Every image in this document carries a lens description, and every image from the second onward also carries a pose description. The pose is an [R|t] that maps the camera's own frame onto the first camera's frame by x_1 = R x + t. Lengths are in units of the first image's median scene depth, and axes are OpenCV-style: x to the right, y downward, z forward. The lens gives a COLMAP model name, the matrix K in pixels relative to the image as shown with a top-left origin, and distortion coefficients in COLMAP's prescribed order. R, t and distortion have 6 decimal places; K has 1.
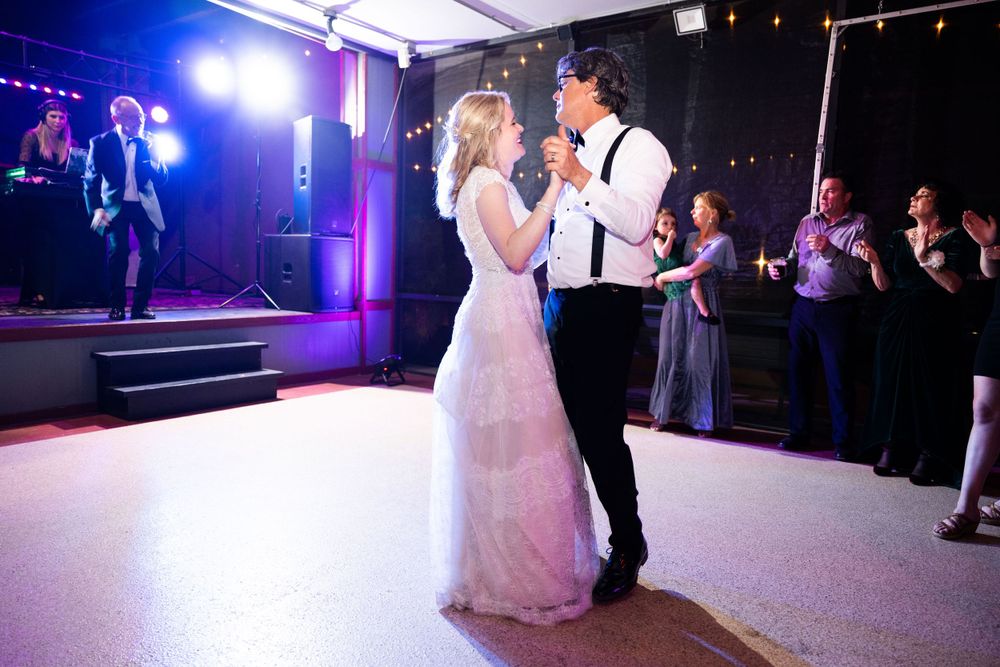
lens RADIAL K [[706.4, 0, 495.6], [0, 706.4, 334.3], [0, 0, 1]] dist [0.012306, -0.001858]
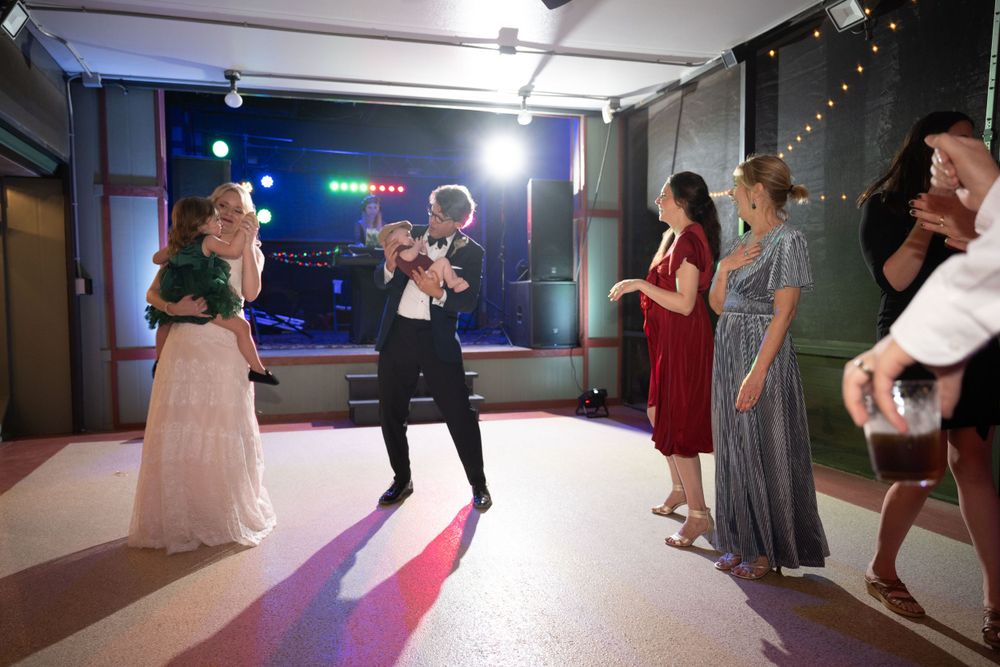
lens RADIAL K [[706.4, 0, 497.3], [0, 706.4, 330.3], [0, 0, 1]] dist [0.012306, -0.001858]
pose [[0.788343, -0.008652, -0.615175, 0.393953], [-0.032811, 0.997887, -0.056083, 0.005551], [0.614360, 0.064397, 0.786394, 0.067783]]
